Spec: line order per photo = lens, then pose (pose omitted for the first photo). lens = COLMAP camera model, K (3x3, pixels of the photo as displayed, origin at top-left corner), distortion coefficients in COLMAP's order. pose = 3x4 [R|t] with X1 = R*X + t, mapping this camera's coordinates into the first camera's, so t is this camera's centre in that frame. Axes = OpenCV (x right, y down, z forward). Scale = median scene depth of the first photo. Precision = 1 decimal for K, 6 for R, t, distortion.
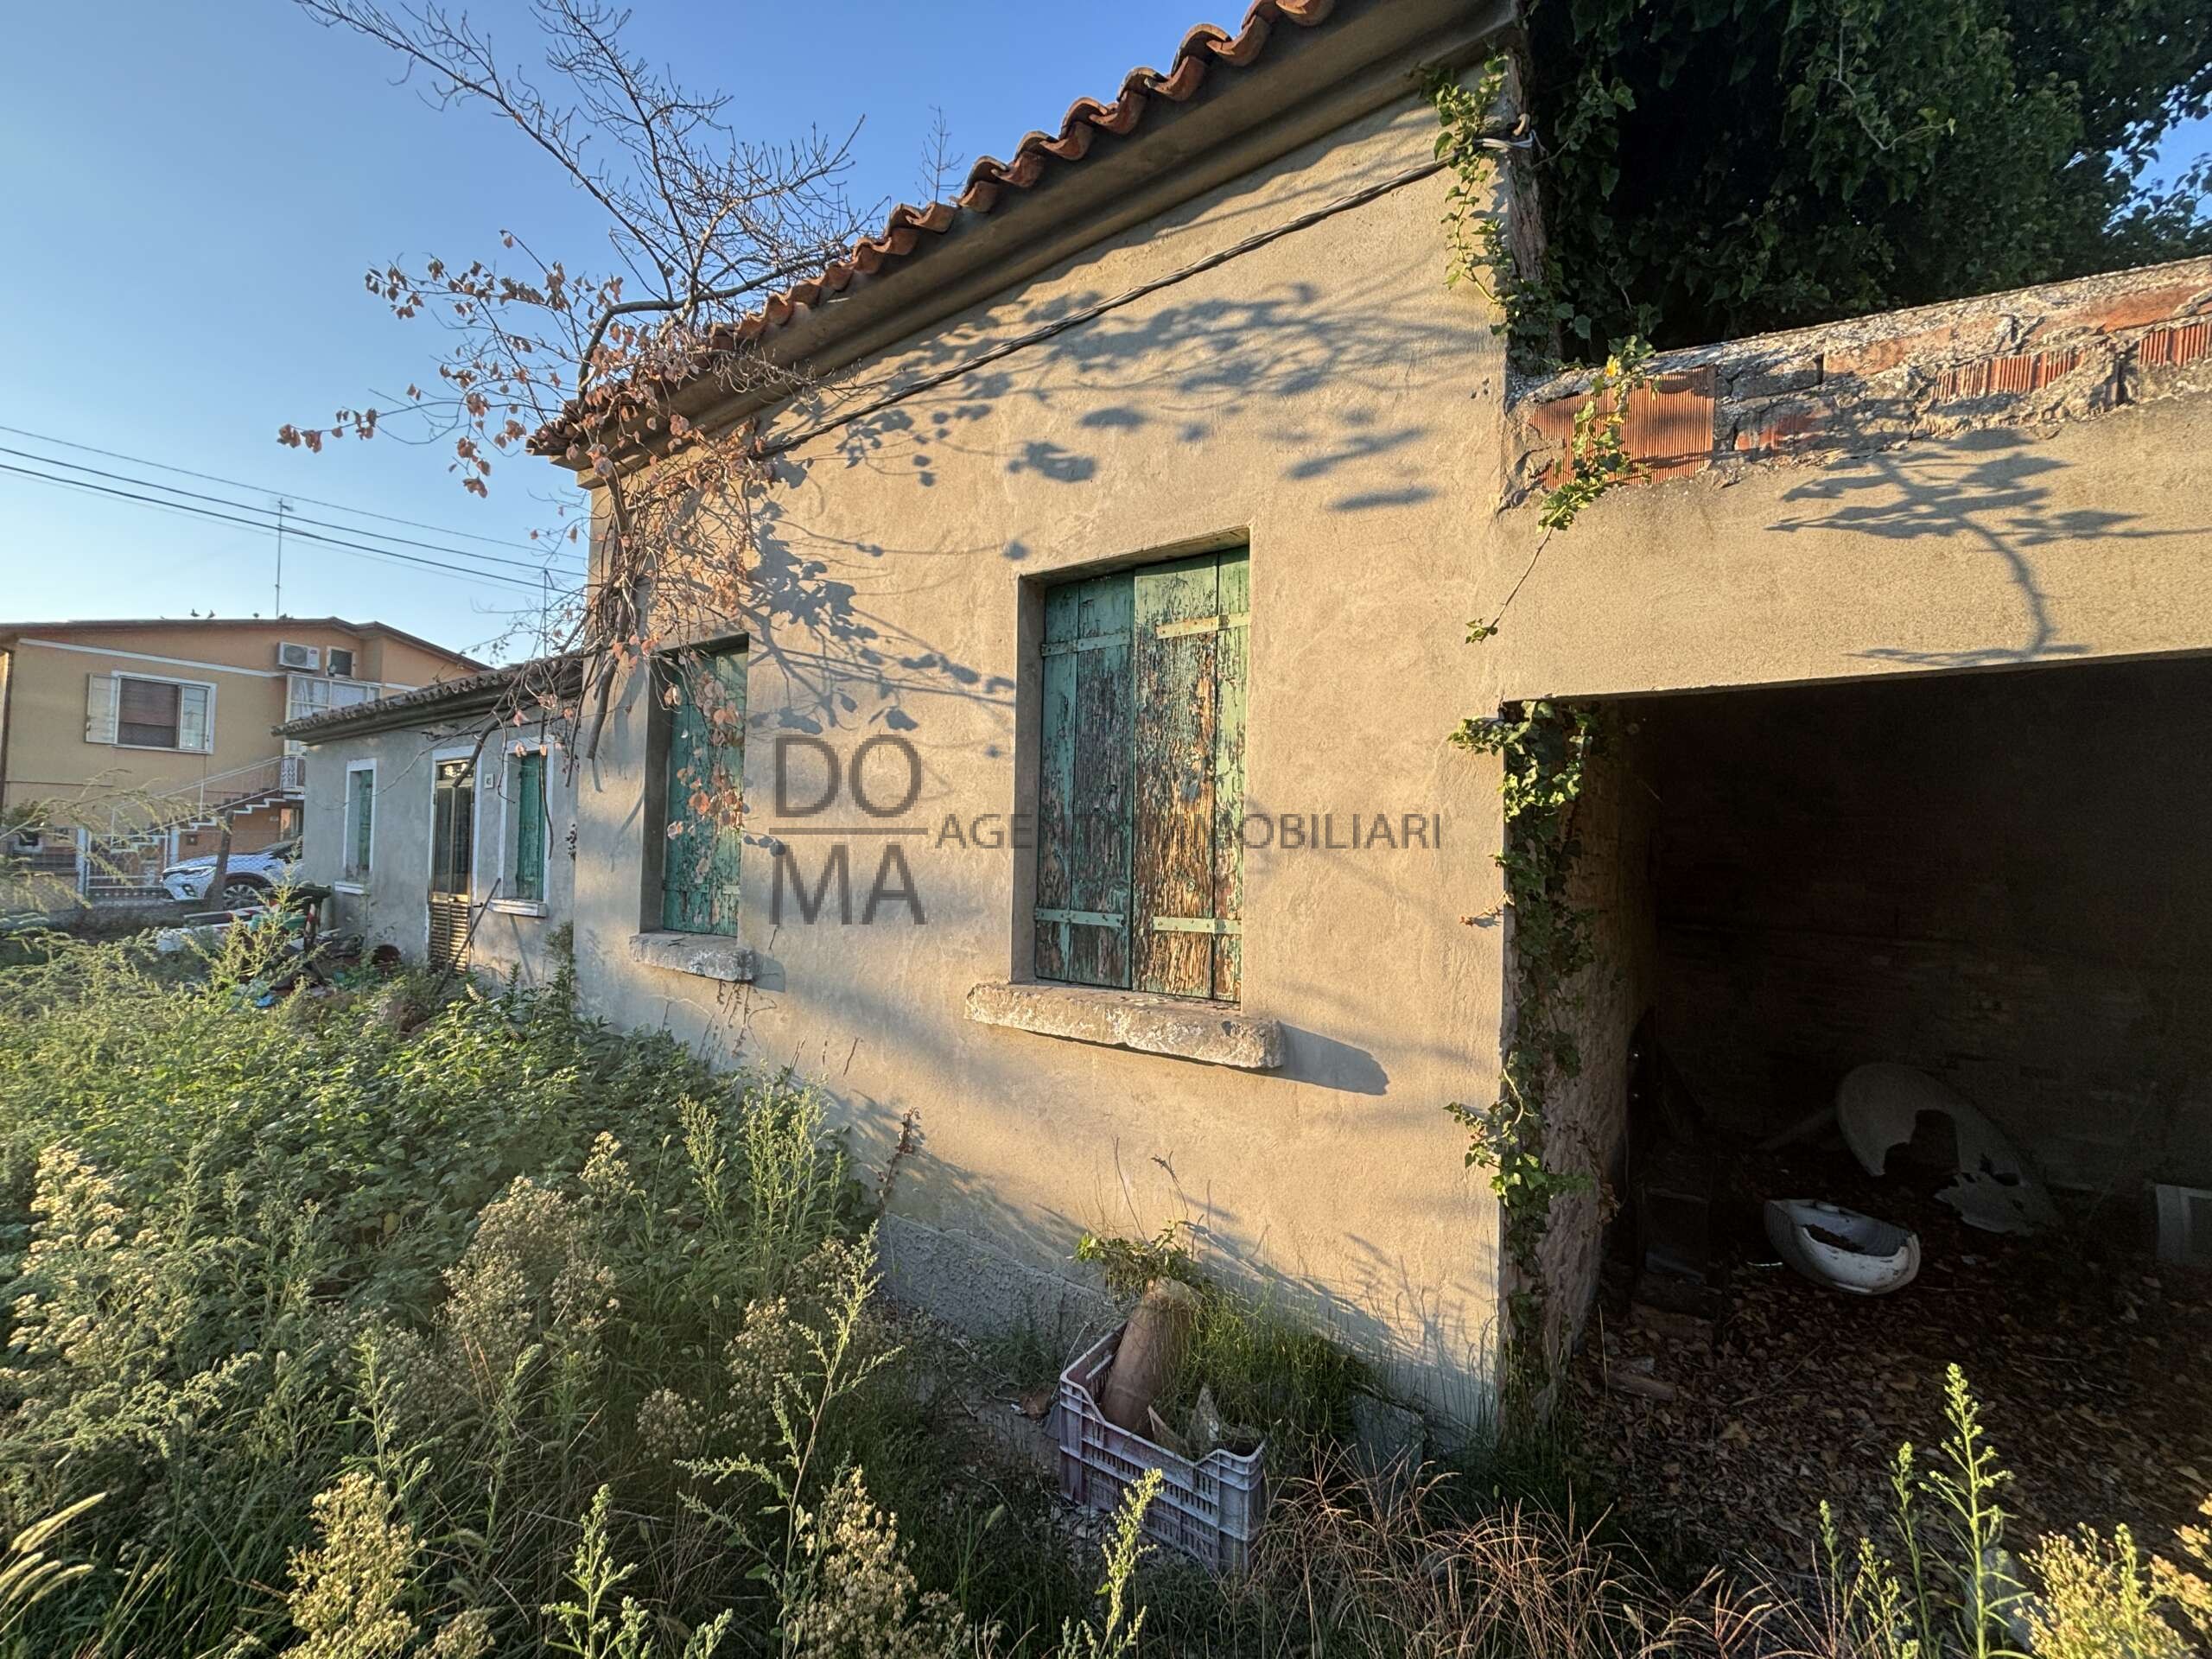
lens RADIAL K [[890.8, 0, 1105.1], [0, 890.8, 861.4], [0, 0, 1]] dist [-0.046949, -0.000025]
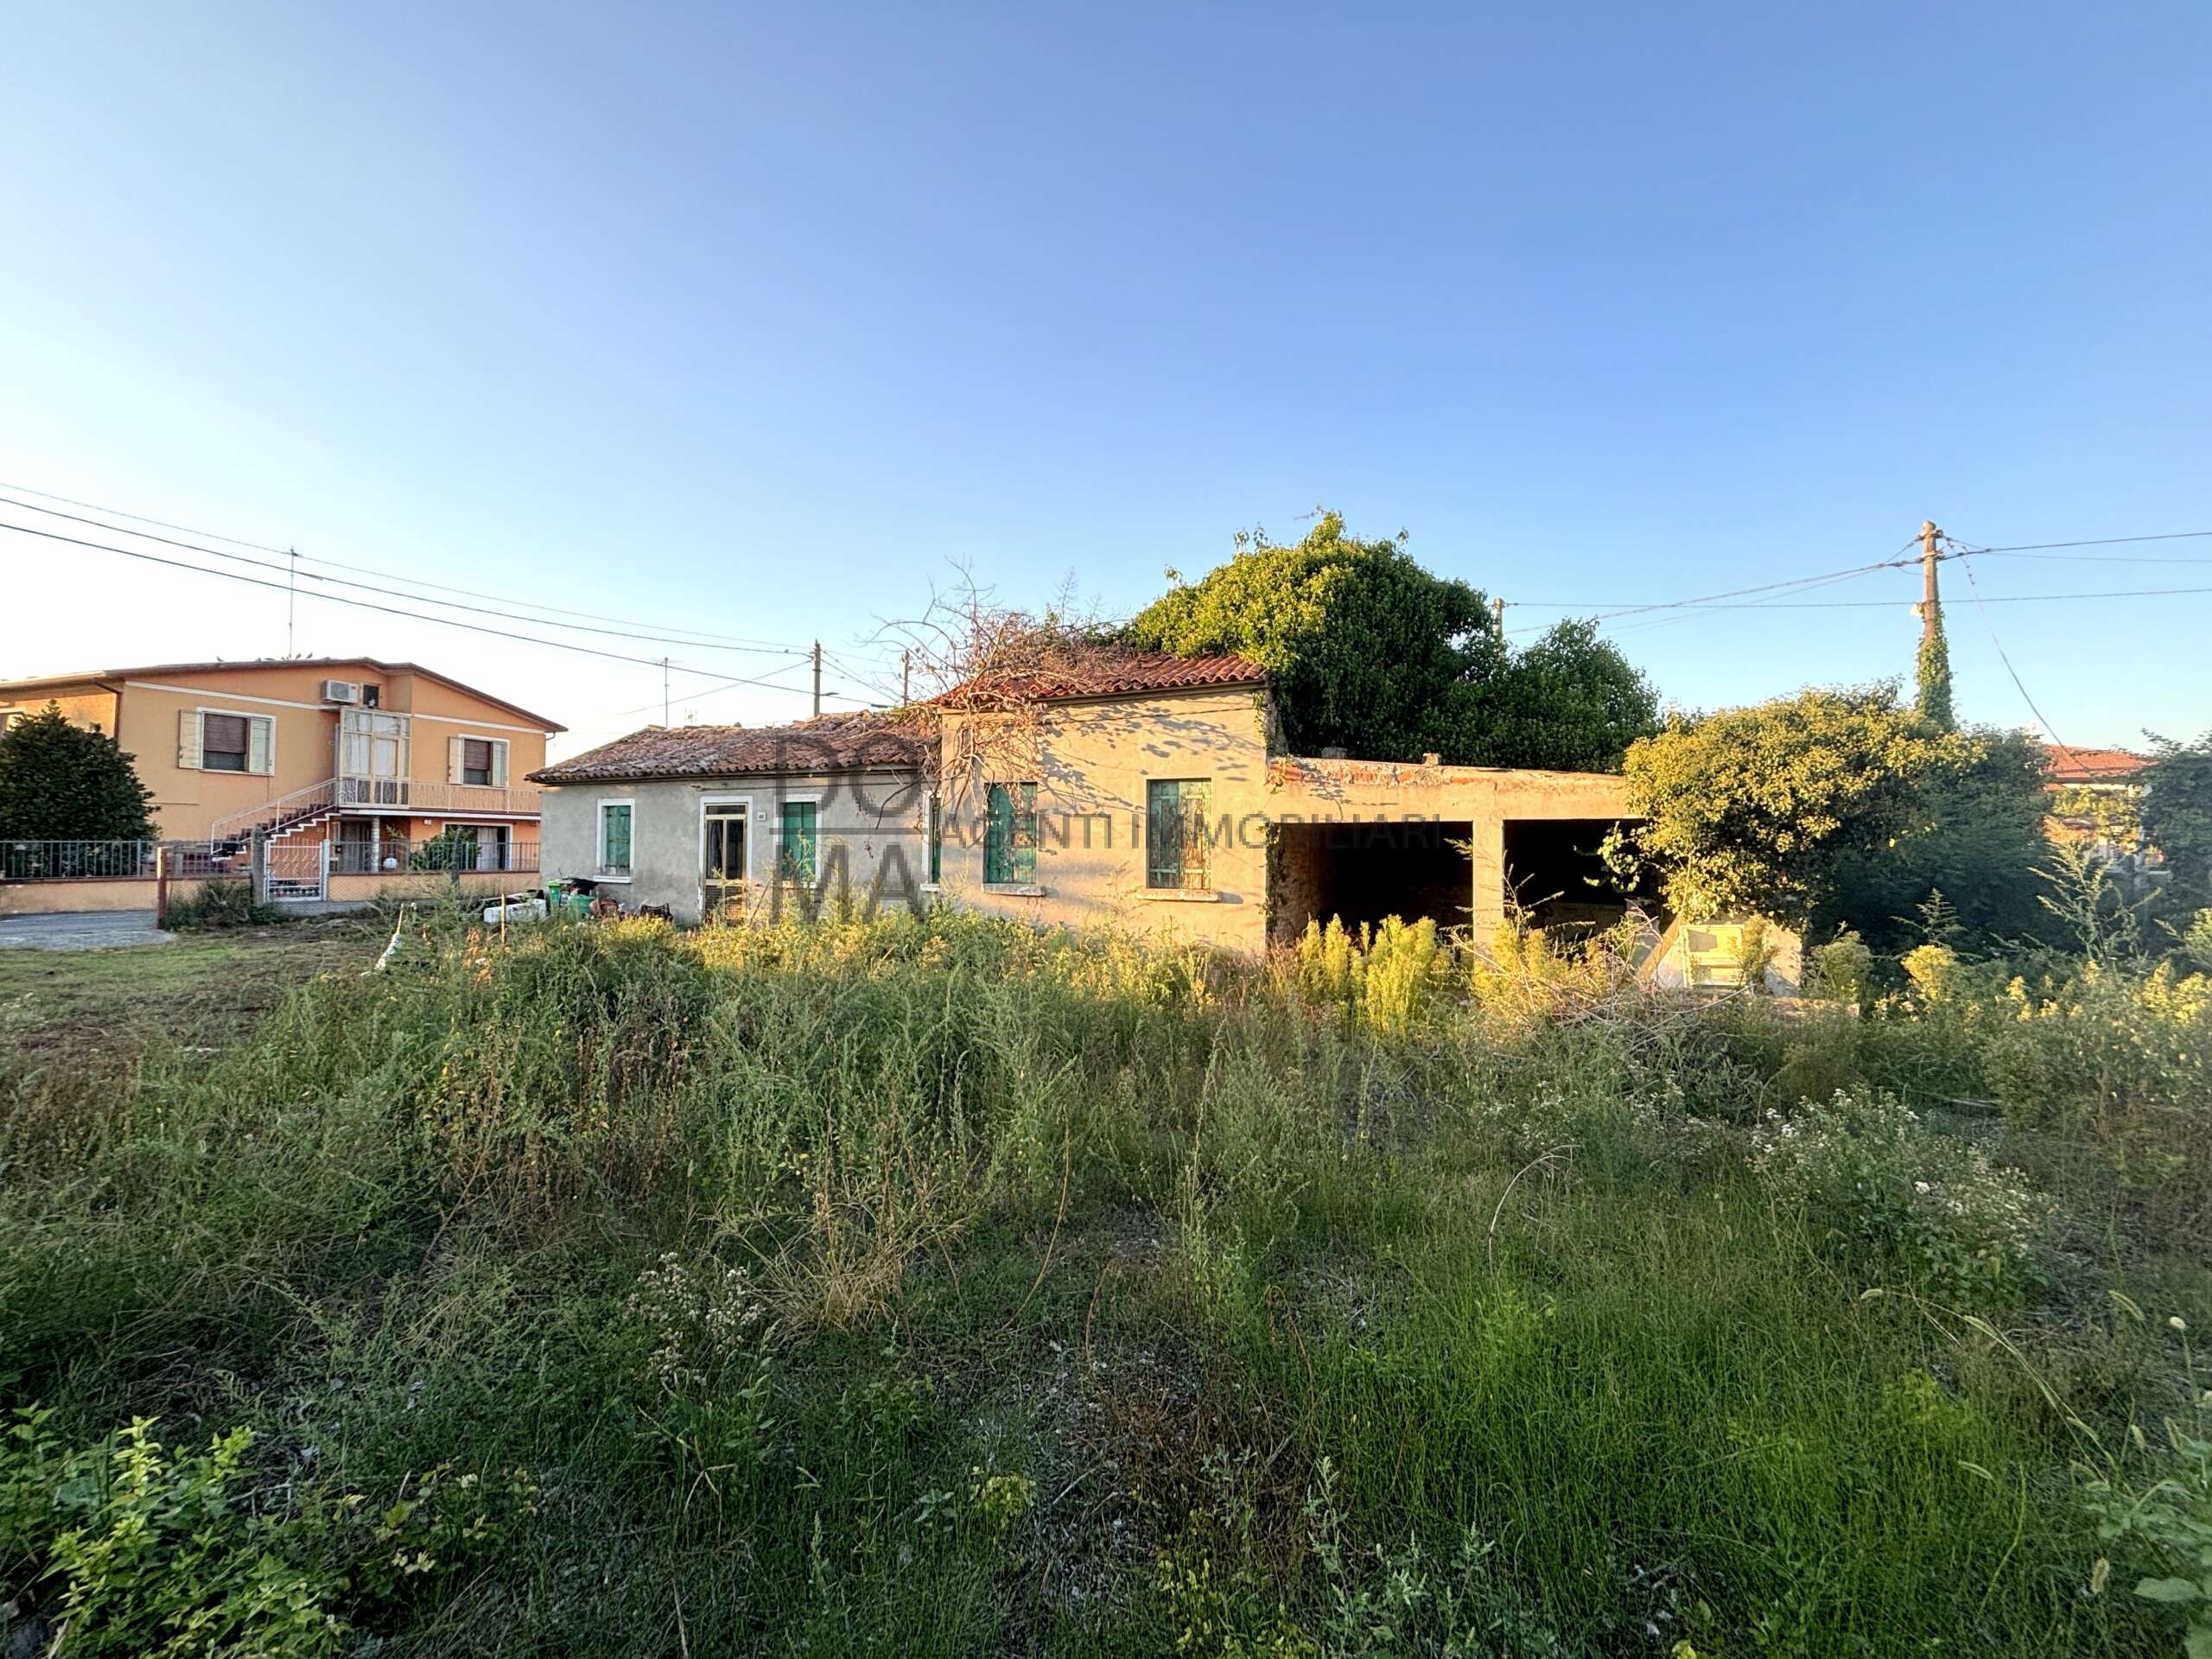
lens RADIAL K [[890.7, 0, 1106.0], [0, 890.7, 829.5], [0, 0, 1]] dist [0.000766, 0.000057]
pose [[0.986120, -0.008928, 0.165797, -0.866737], [0.014341, 0.999402, -0.031479, 0.004516], [-0.165416, 0.033420, 0.985657, -2.607242]]
